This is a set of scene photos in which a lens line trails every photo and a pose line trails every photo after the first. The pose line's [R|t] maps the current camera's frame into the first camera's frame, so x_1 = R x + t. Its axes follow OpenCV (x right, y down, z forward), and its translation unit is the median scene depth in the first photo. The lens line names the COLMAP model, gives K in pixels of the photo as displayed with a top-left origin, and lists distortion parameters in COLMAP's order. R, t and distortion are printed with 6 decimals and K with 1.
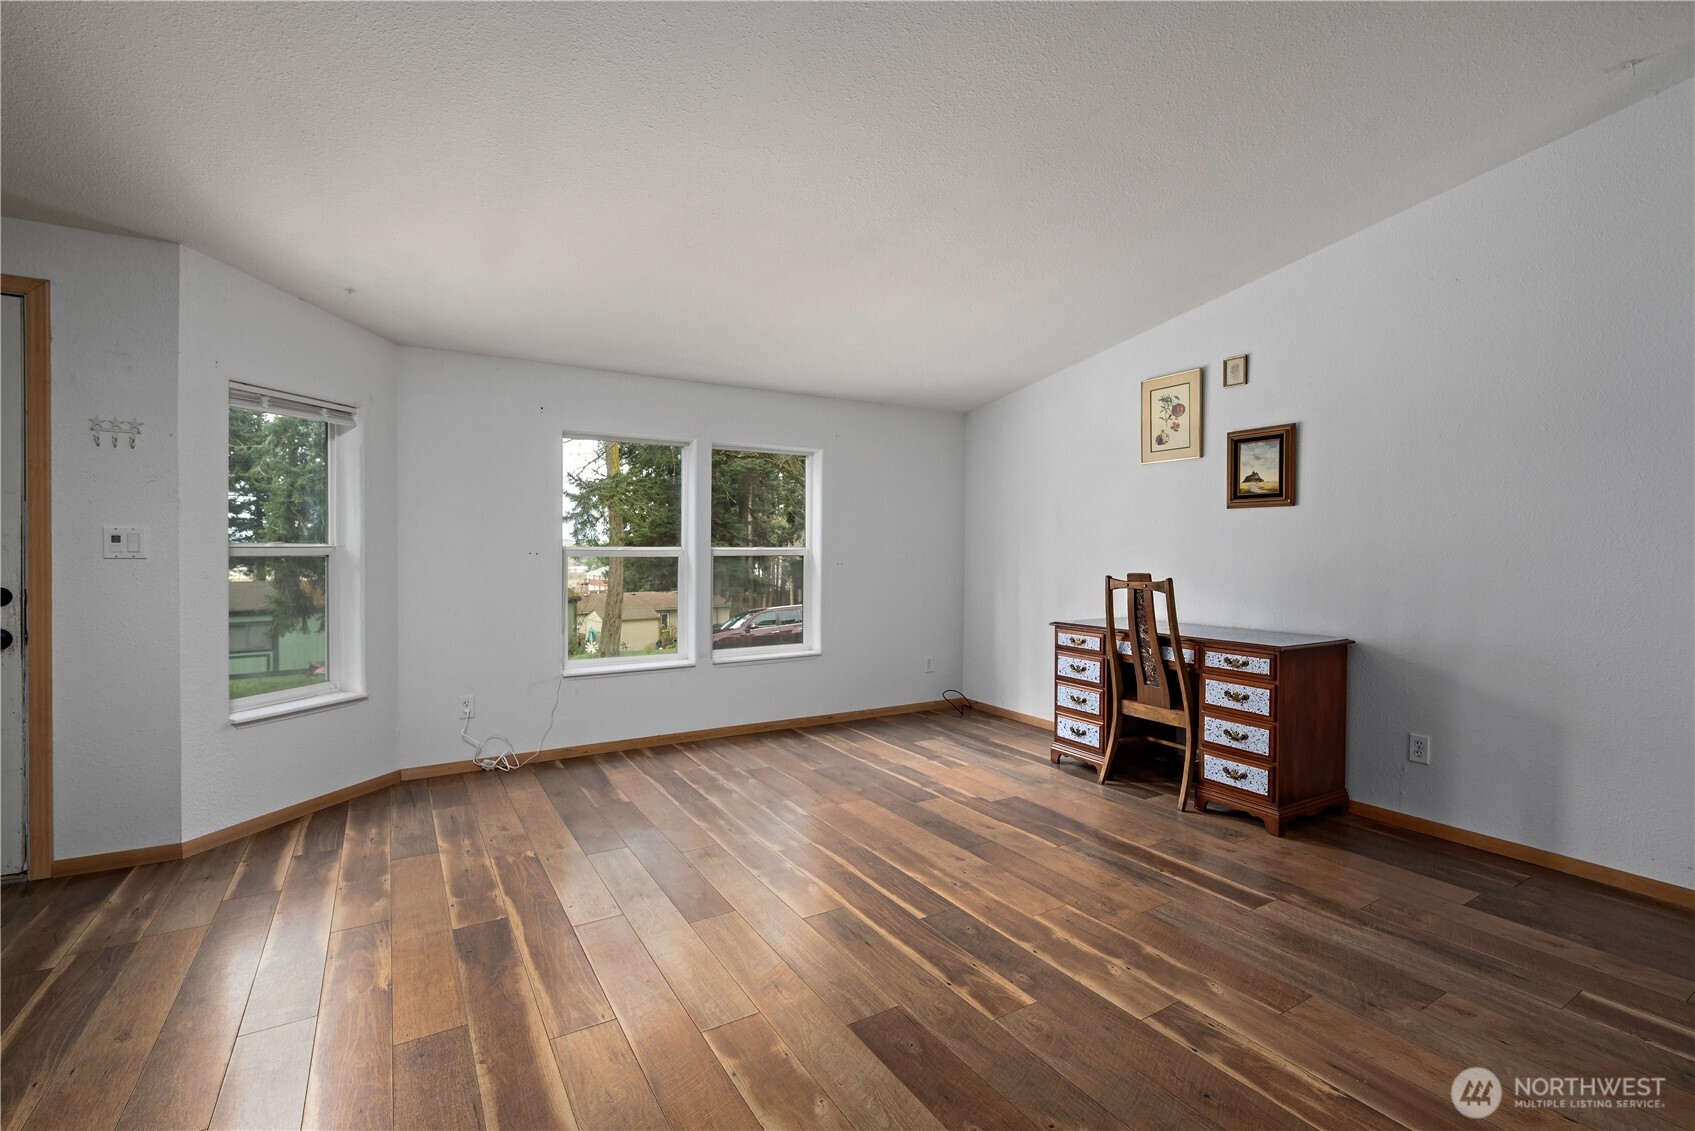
lens RADIAL K [[761.4, 0, 844.7], [0, 761.4, 556.5], [0, 0, 1]] dist [-0.000946, -0.000364]
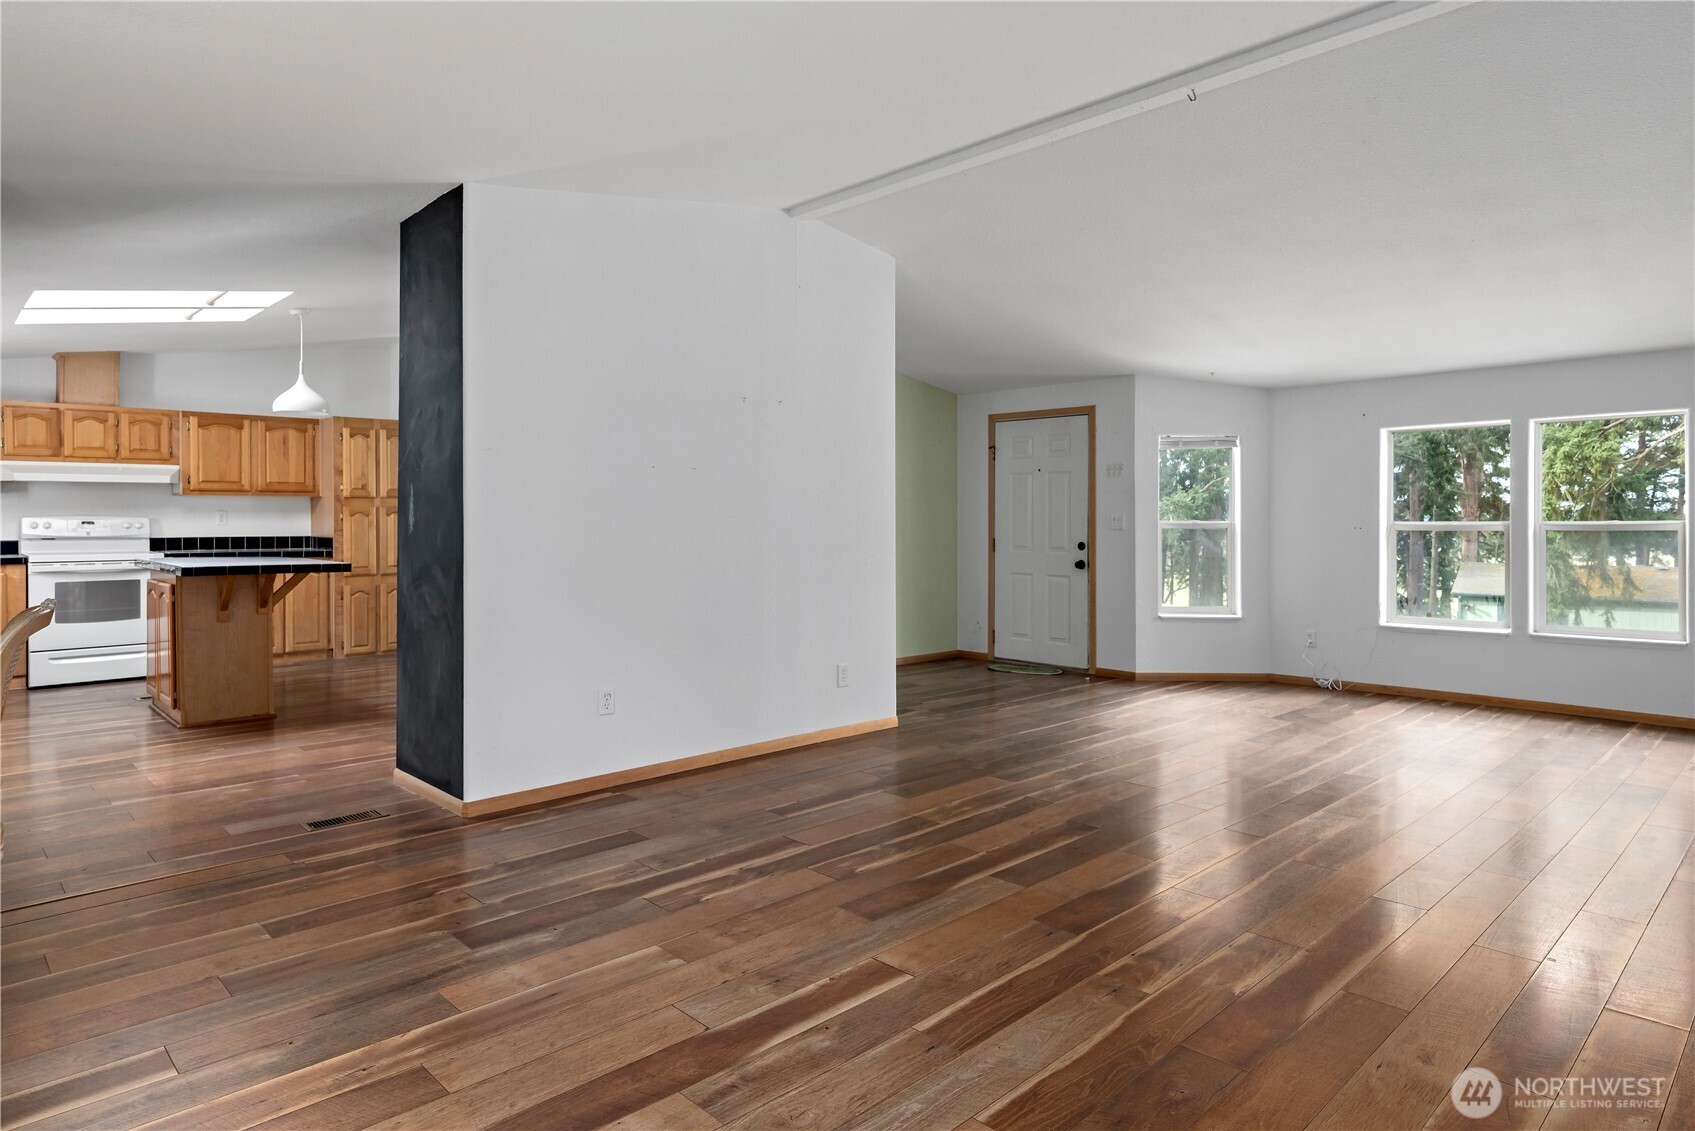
lens RADIAL K [[986.6, 0, 854.2], [0, 986.6, 525.7], [0, 0, 1]] dist [-0.001860, -0.001872]
pose [[0.227614, -0.003138, -0.973746, 1.228465], [-0.009530, 0.999940, -0.005450, 0.011524], [0.973705, 0.010520, 0.227570, -0.259459]]
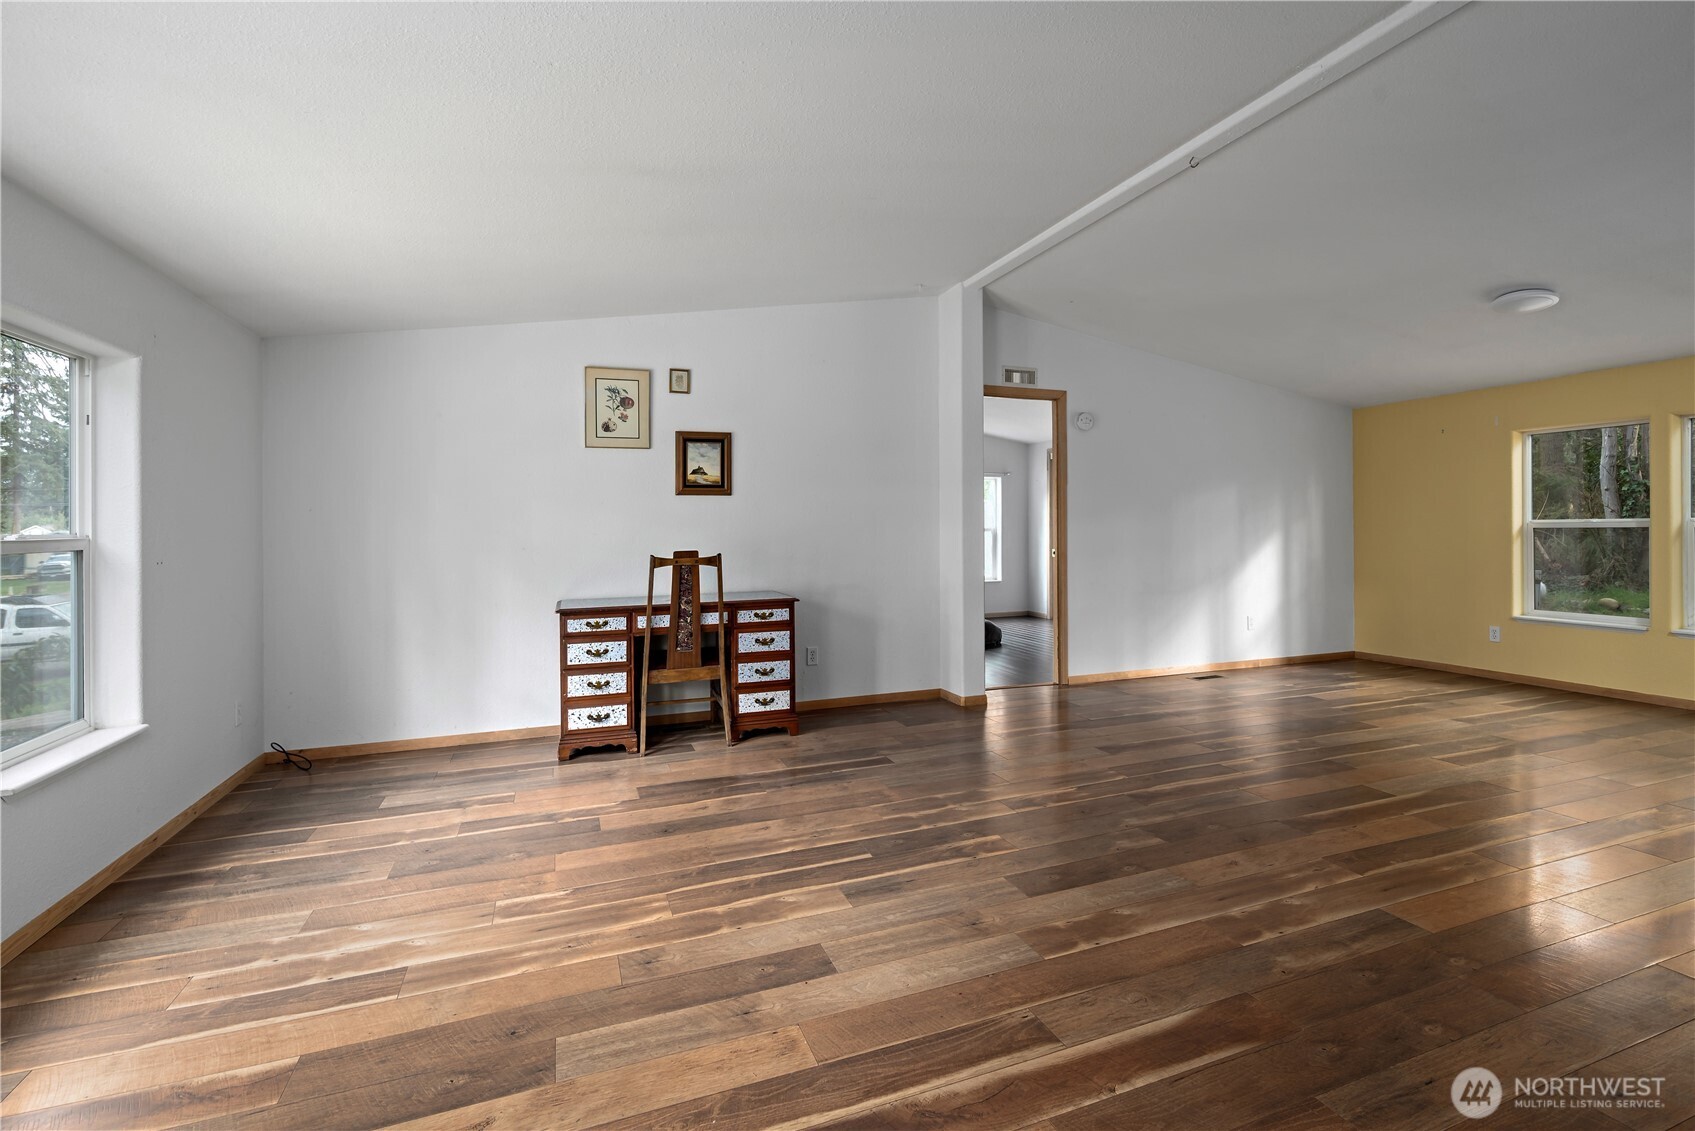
lens RADIAL K [[784.8, 0, 866.4], [0, 784.8, 528.4], [0, 0, 1]] dist [-0.003484, 0.000060]
pose [[0.164913, -0.006857, 0.986284, -0.730861], [0.024076, 0.999706, 0.002925, -0.008627], [-0.986014, 0.023264, 0.165029, 0.566382]]
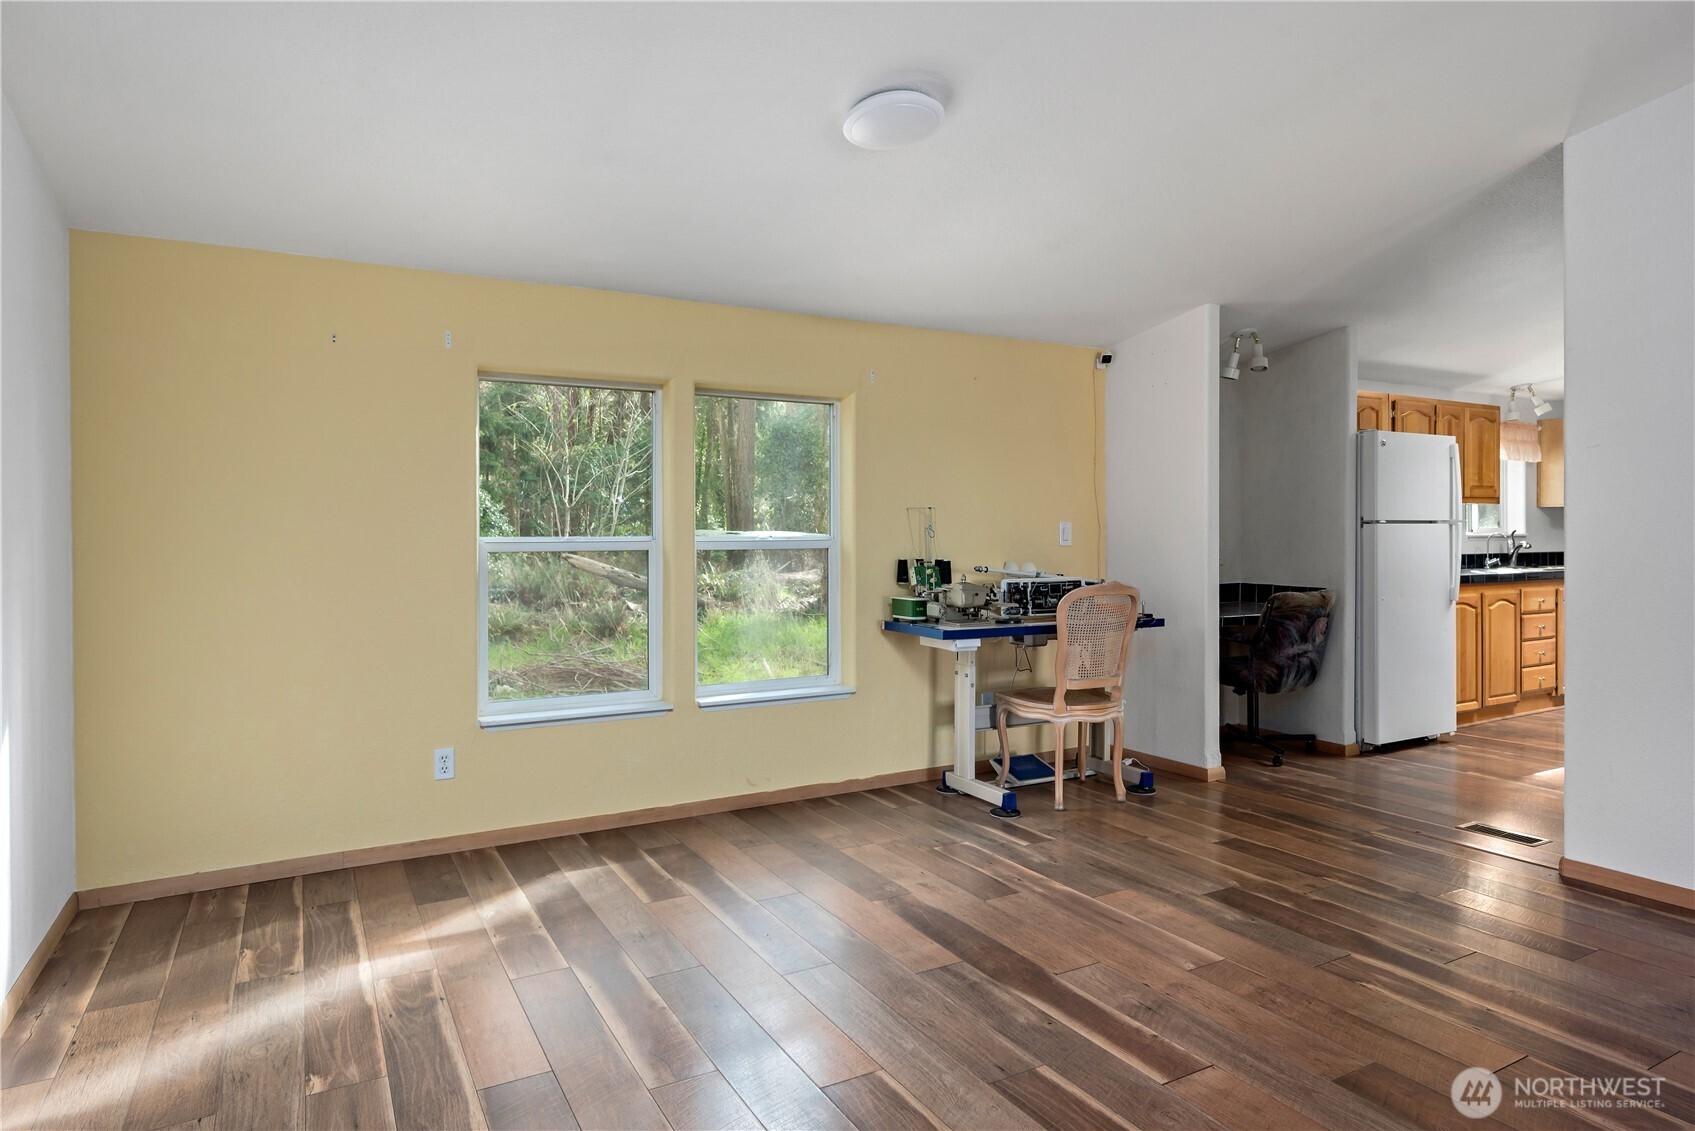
lens RADIAL K [[985.3, 0, 857.5], [0, 985.3, 549.6], [0, 0, 1]] dist [-0.003860, -0.000599]
pose [[-0.999585, -0.001383, 0.028756, 0.690205], [-0.000649, 0.999674, 0.025521, -0.002772], [-0.028782, 0.025492, -0.999261, 0.564319]]
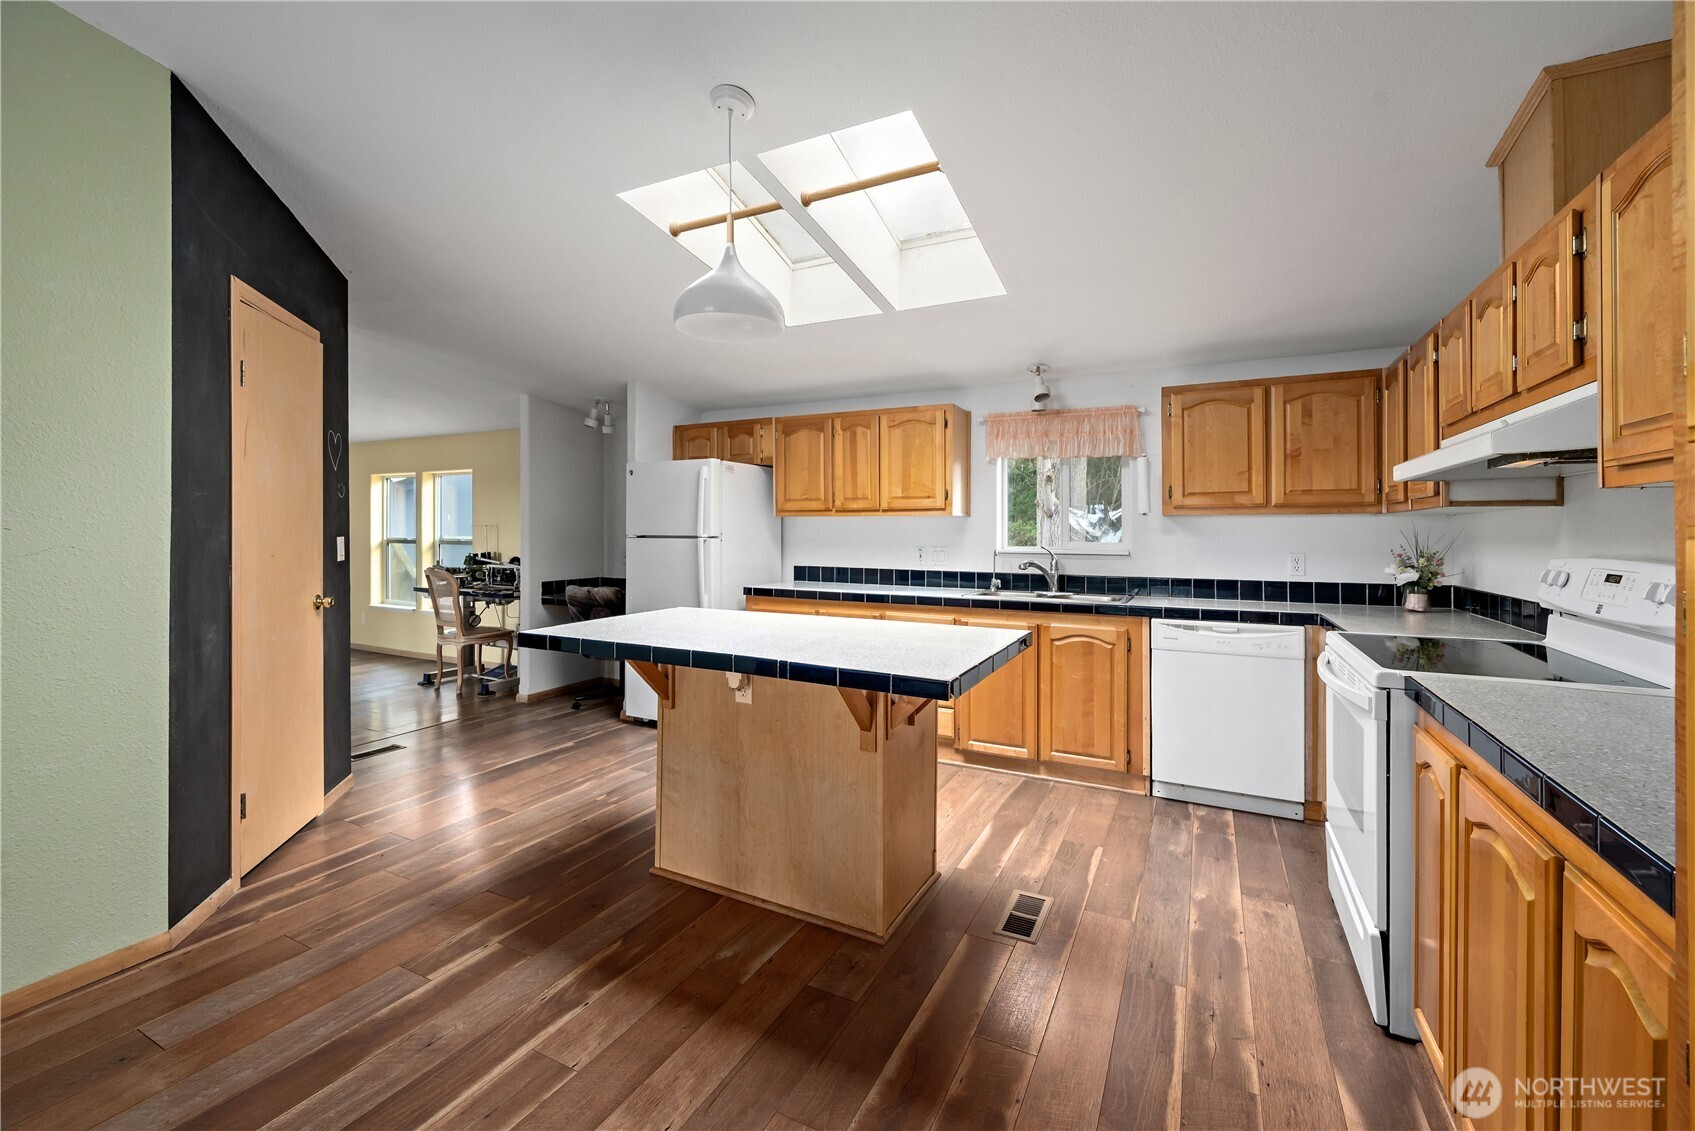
lens RADIAL K [[697.2, 0, 864.1], [0, 697.2, 520.0], [0, 0, 1]] dist [-0.000681, -0.002144]
pose [[-0.546712, 0.000054, 0.837321, -1.443429], [0.003474, 0.999992, 0.002203, -0.039950], [-0.837314, 0.004113, -0.546707, -0.634000]]
